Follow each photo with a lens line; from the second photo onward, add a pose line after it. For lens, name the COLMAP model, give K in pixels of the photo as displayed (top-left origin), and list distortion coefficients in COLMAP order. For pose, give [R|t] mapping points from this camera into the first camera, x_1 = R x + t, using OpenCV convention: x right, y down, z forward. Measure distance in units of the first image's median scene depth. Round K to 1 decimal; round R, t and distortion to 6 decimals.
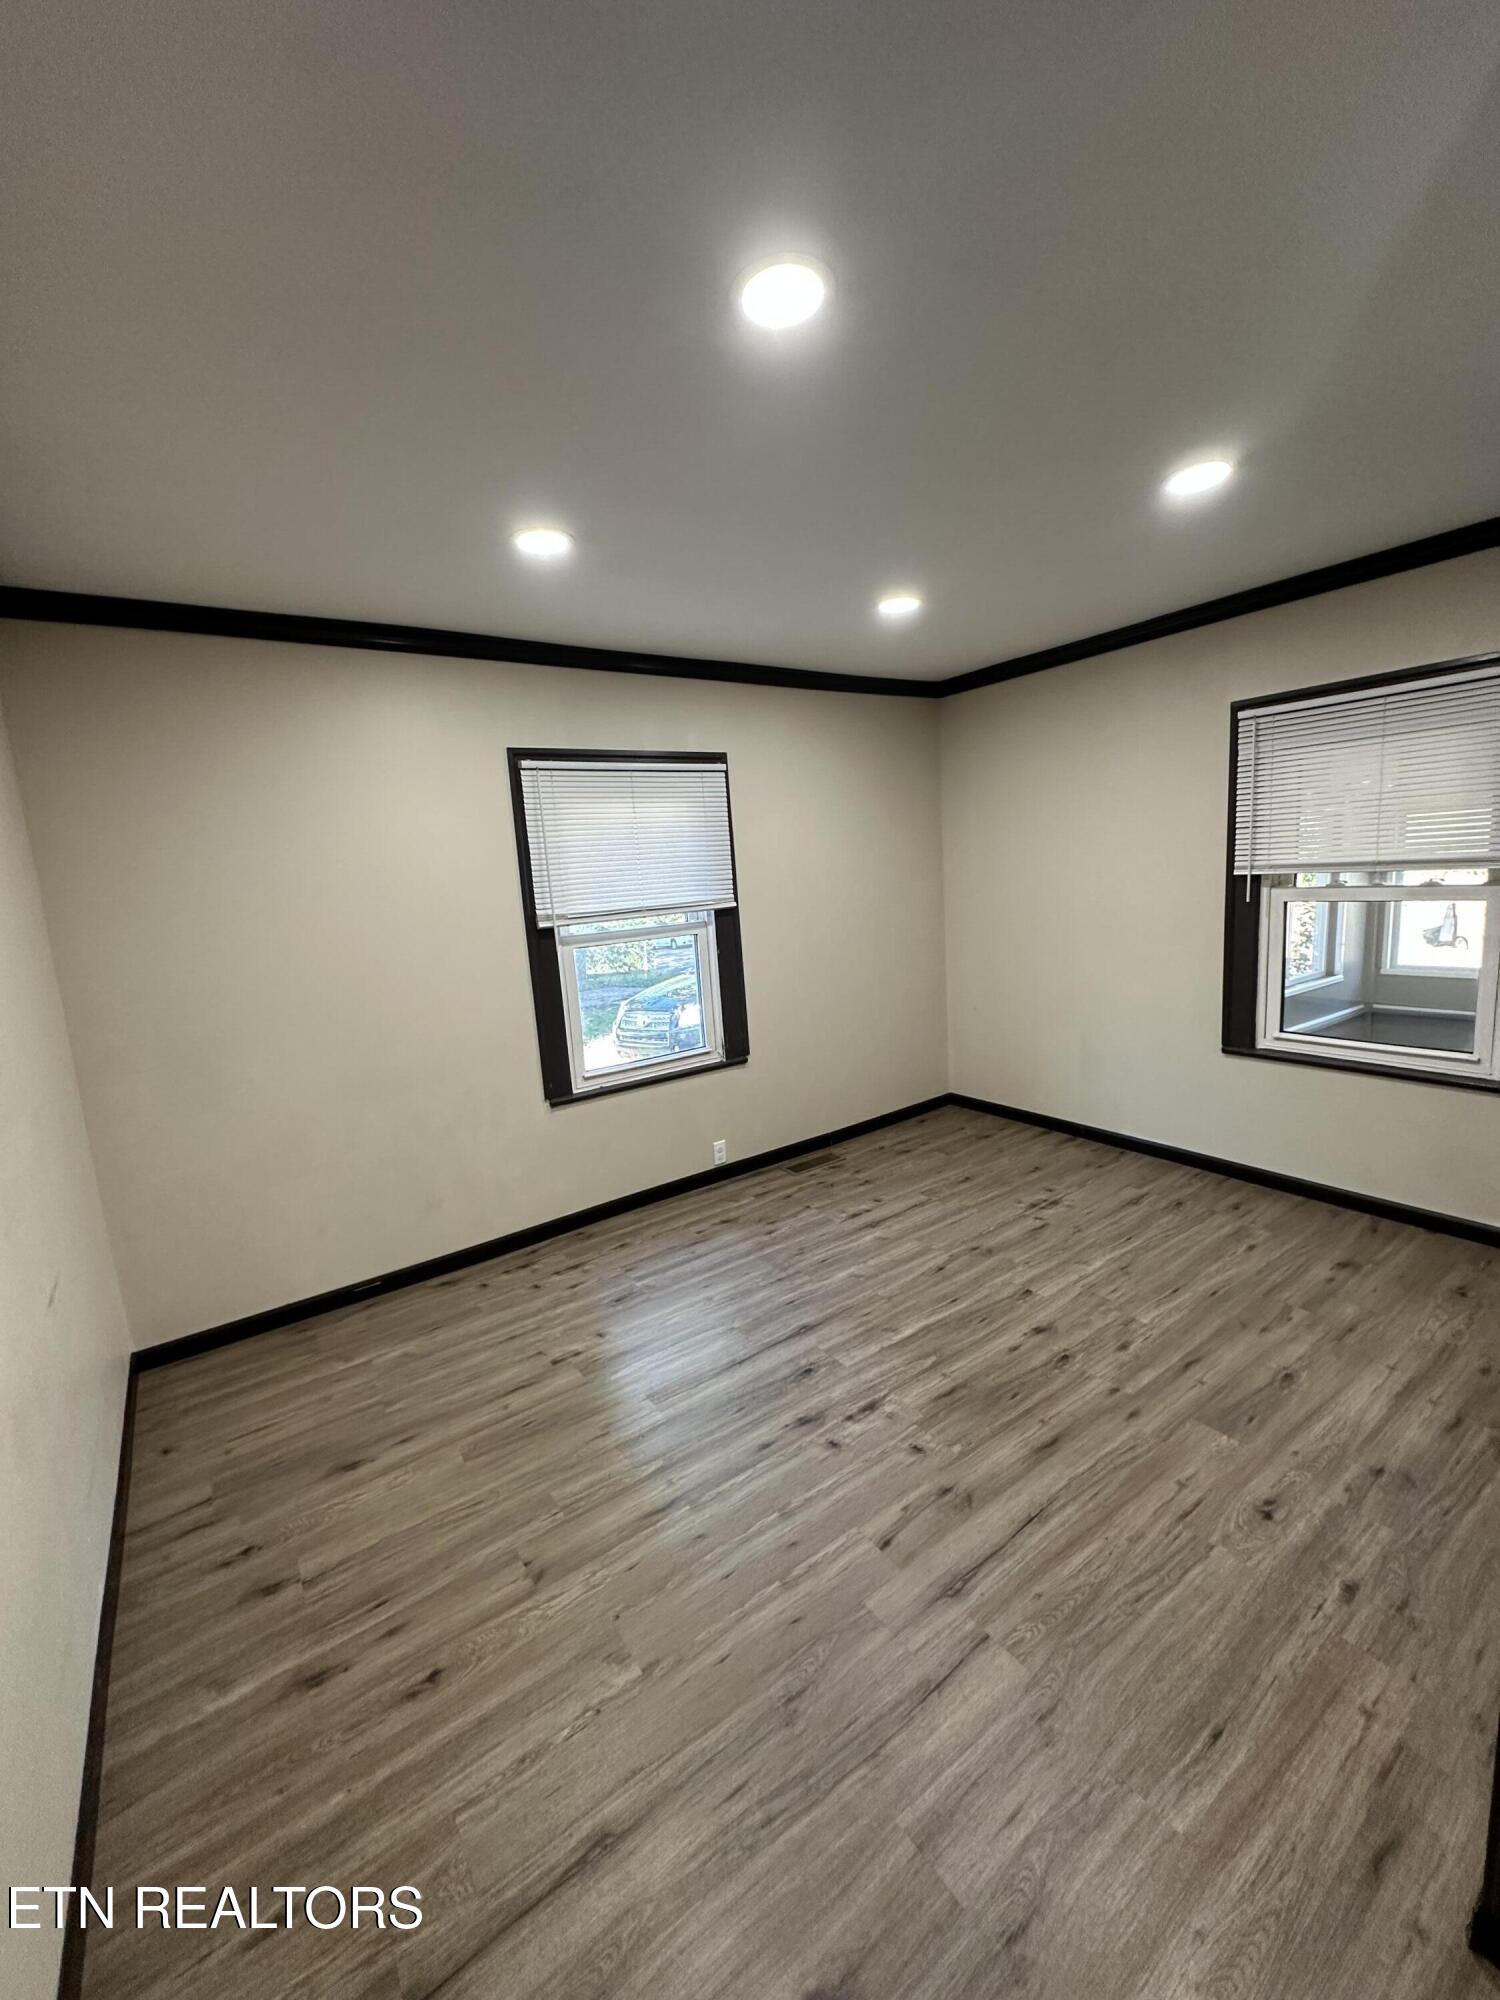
lens RADIAL K [[794.7, 0, 745.4], [0, 794.7, 996.5], [0, 0, 1]] dist [-0.001500, 0.000013]
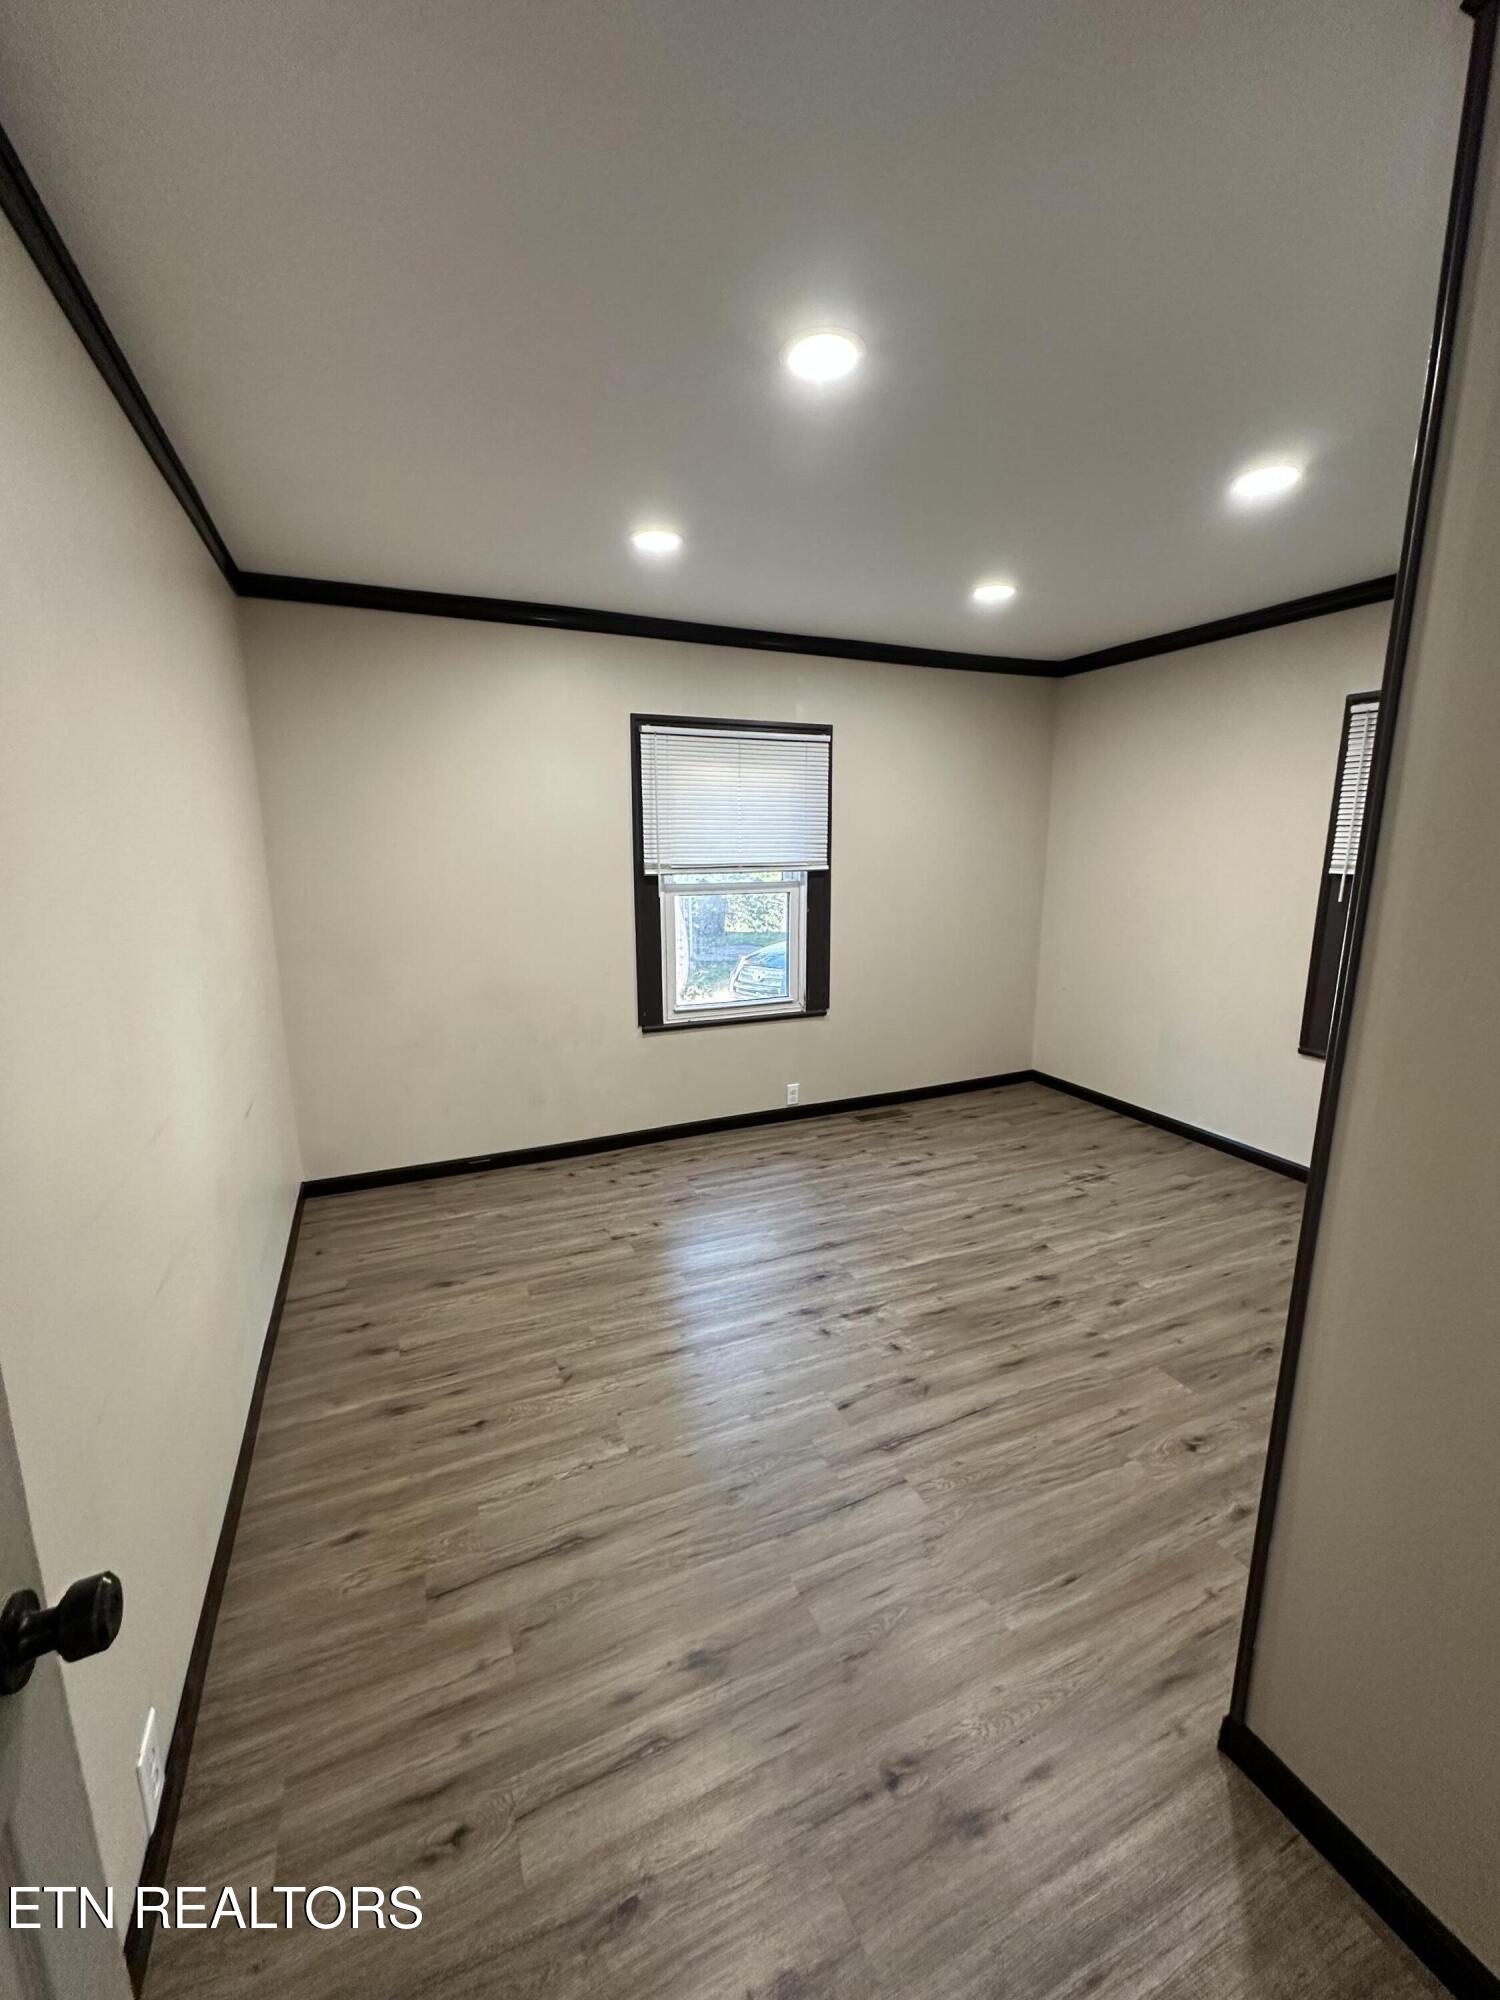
lens RADIAL K [[794.7, 0, 746.4], [0, 794.7, 995.7], [0, 0, 1]] dist [-0.001500, 0.000013]
pose [[0.979884, 0.101068, -0.172083, 0.112954], [-0.093901, 0.994359, 0.049316, 0.019050], [0.176096, -0.032165, 0.983847, -0.116971]]
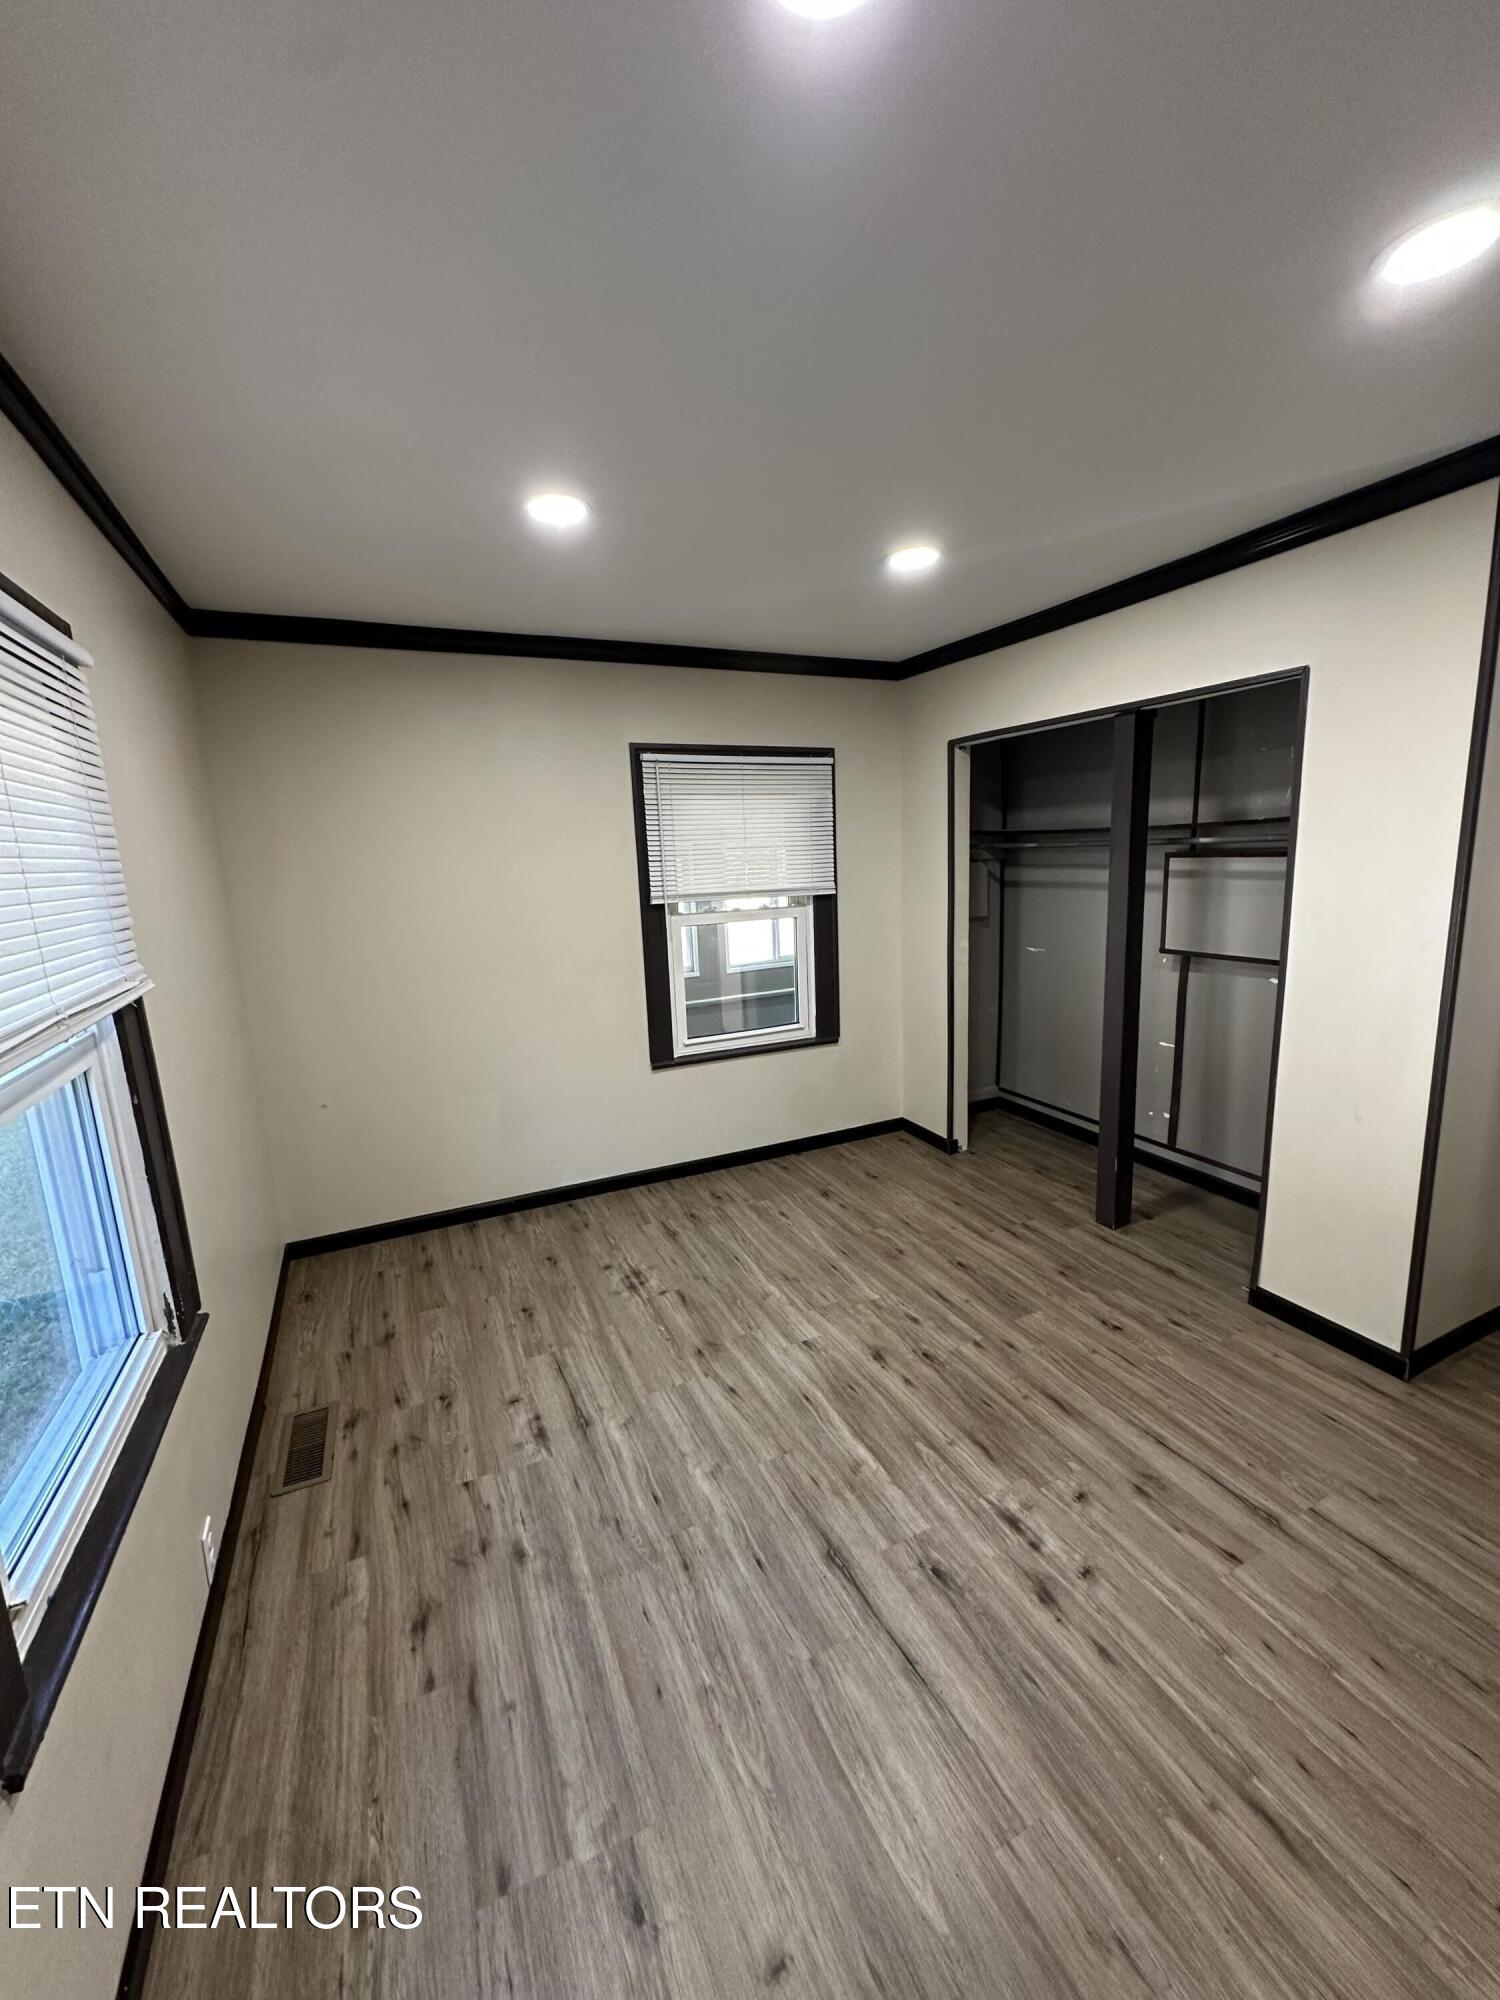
lens RADIAL K [[794.7, 0, 749.5], [0, 794.7, 1000.3], [0, 0, 1]] dist [-0.001500, 0.000013]
pose [[0.178376, -0.122194, 0.976345, -0.518294], [0.181872, 0.979256, 0.089331, -0.117431], [-0.967008, 0.161635, 0.196900, 0.819444]]
